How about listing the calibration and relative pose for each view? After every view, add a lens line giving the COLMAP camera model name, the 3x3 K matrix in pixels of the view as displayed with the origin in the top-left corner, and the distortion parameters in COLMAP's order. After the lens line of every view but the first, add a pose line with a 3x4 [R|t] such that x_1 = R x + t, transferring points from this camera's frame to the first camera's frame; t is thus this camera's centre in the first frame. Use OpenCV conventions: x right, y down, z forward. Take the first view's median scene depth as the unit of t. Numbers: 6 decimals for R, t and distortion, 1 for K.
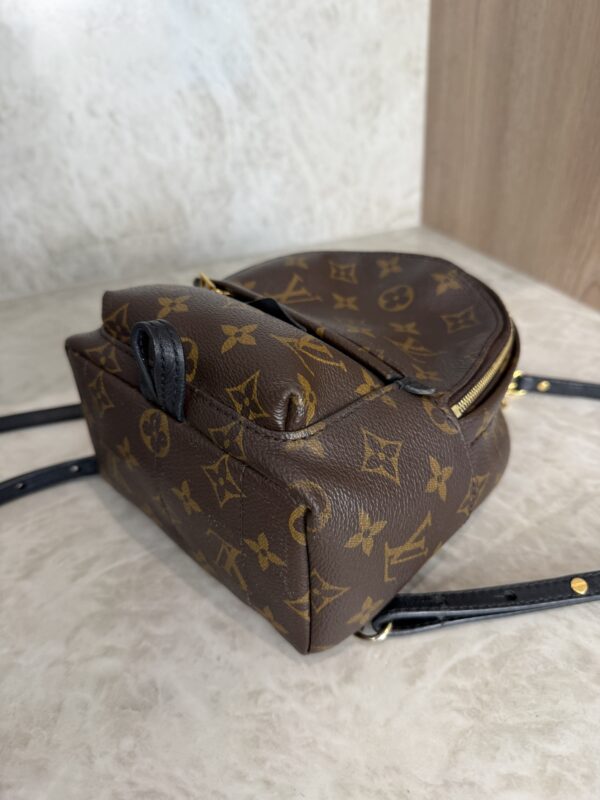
lens RADIAL K [[605.8, 0, 294.0], [0, 605.8, 418.8], [0, 0, 1]] dist [-0.025388, -0.020376]
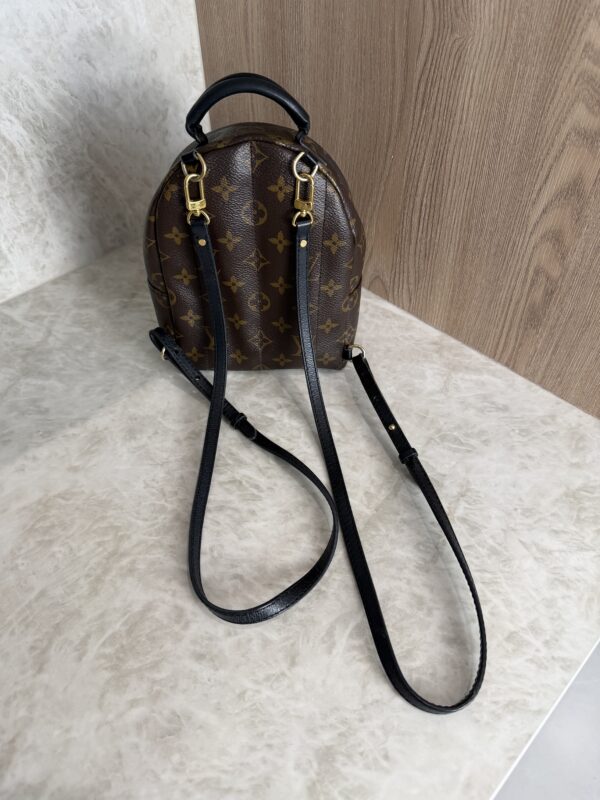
lens RADIAL K [[605.8, 0, 309.4], [0, 605.8, 407.9], [0, 0, 1]] dist [-0.025388, -0.020376]
pose [[0.918861, -0.252436, 0.303266, -0.148228], [0.172640, 0.948308, 0.266283, -0.508172], [-0.354809, -0.192321, 0.914944, -0.286020]]
